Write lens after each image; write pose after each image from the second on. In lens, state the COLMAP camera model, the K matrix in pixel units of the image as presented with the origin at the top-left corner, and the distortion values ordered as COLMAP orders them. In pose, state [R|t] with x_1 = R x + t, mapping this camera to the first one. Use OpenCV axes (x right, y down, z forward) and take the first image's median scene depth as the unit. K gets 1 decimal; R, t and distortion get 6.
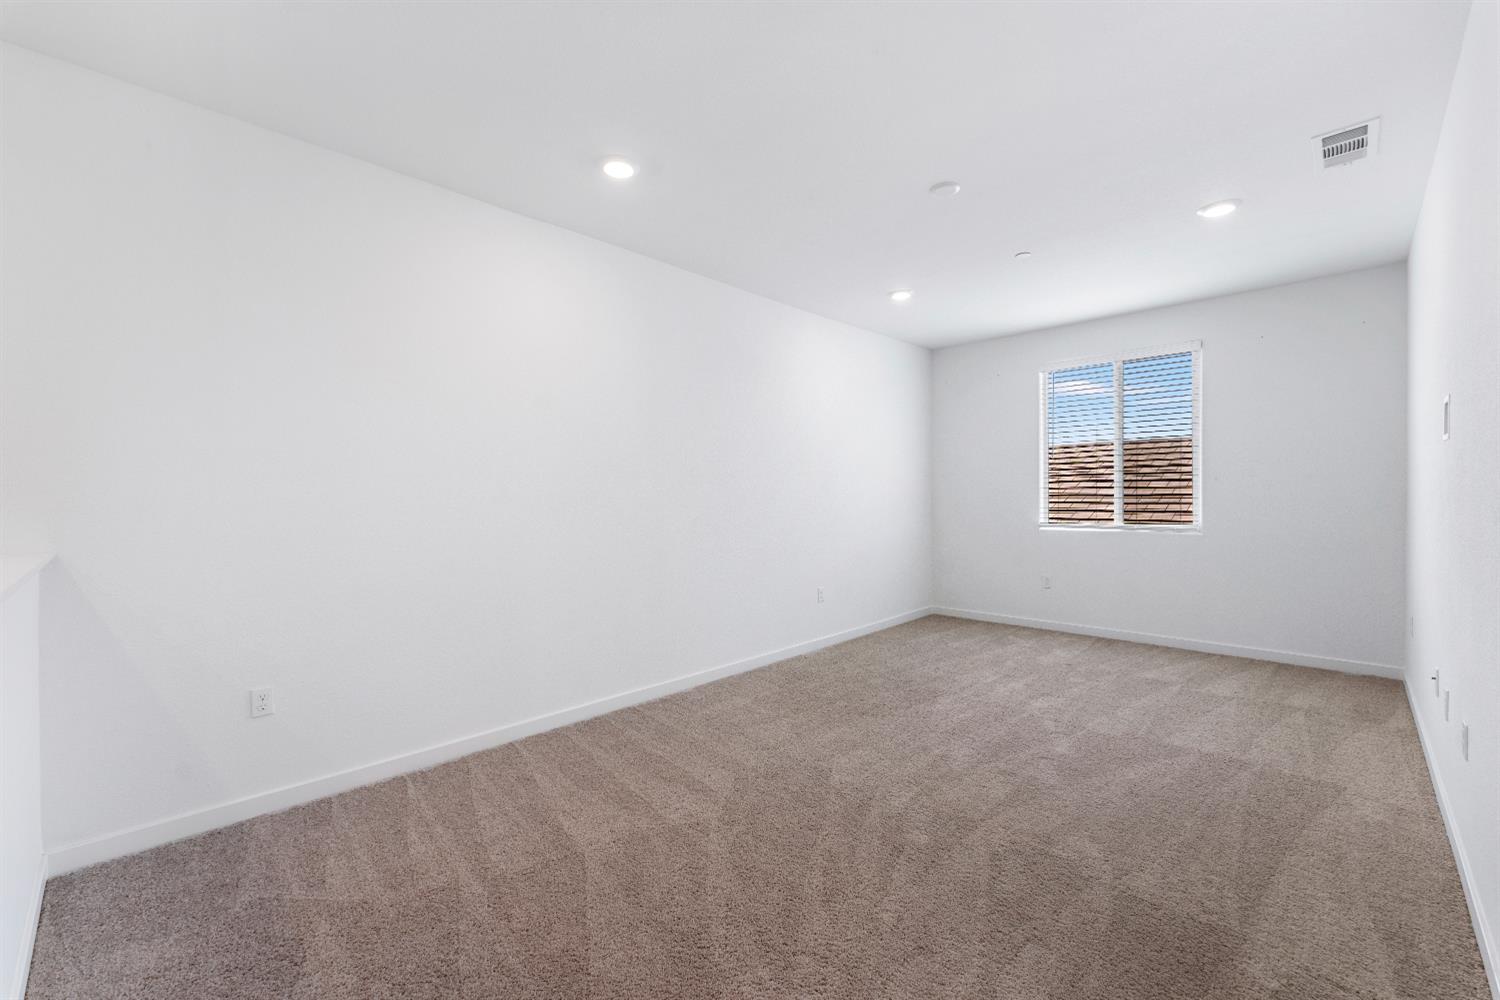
lens RADIAL K [[594.3, 0, 794.5], [0, 594.3, 497.7], [0, 0, 1]] dist [0.000733, 0.000225]
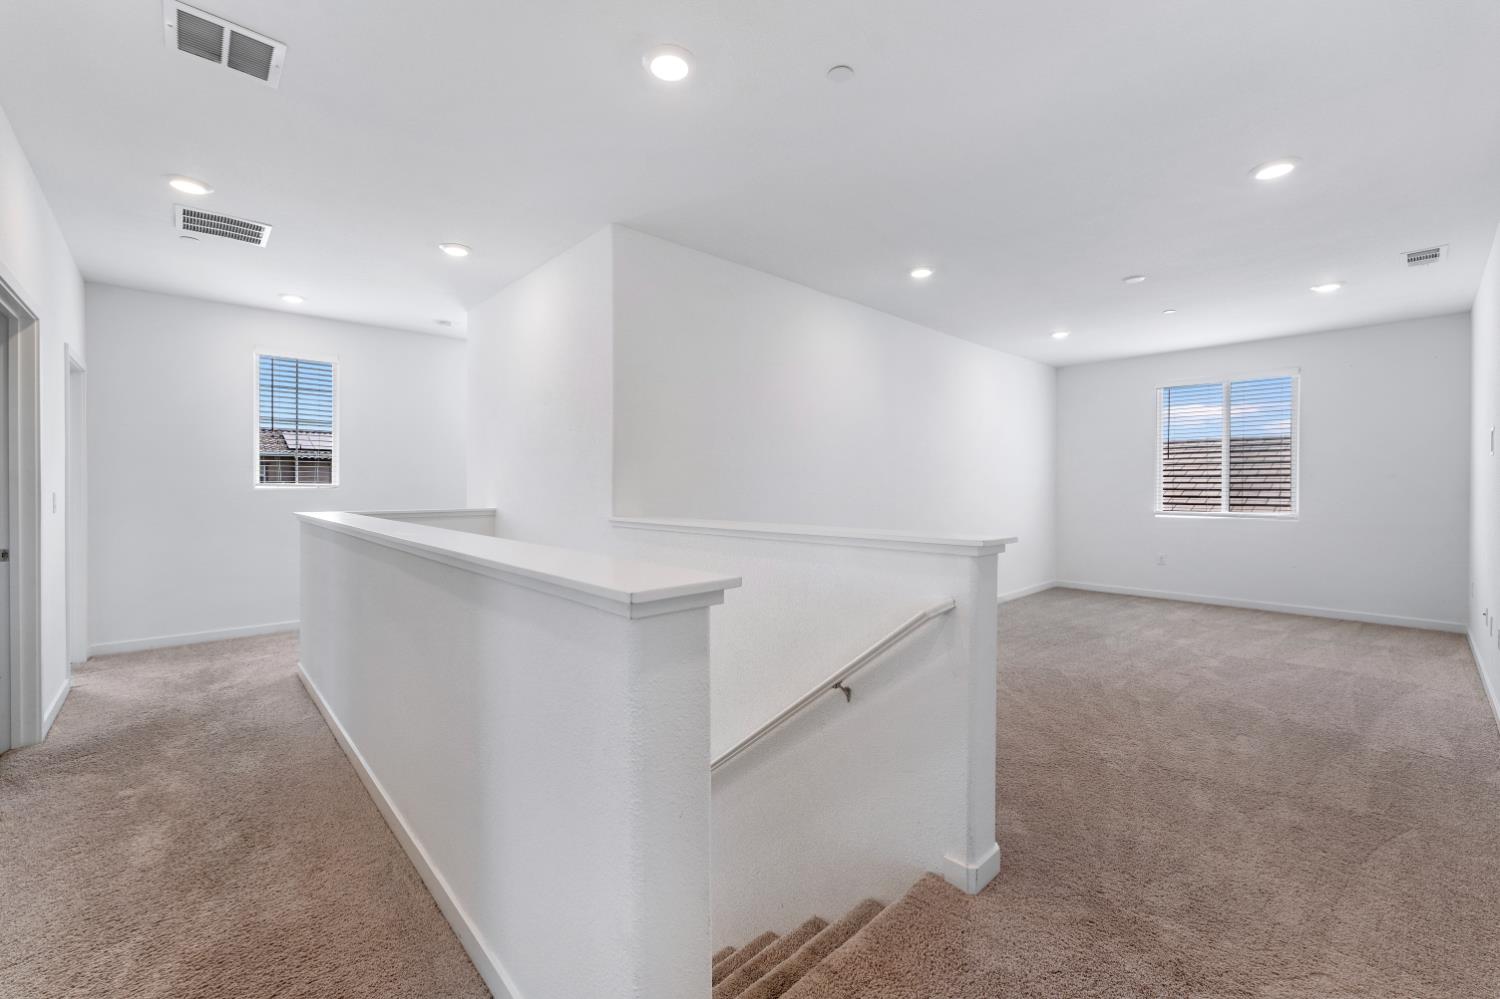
lens RADIAL K [[612.8, 0, 781.8], [0, 612.8, 487.7], [0, 0, 1]] dist [0.001624, 0.000206]
pose [[0.998603, 0.008290, -0.052177, -0.373357], [-0.008395, 0.999963, -0.001785, 0.003087], [0.052160, 0.002220, 0.998636, -0.388345]]
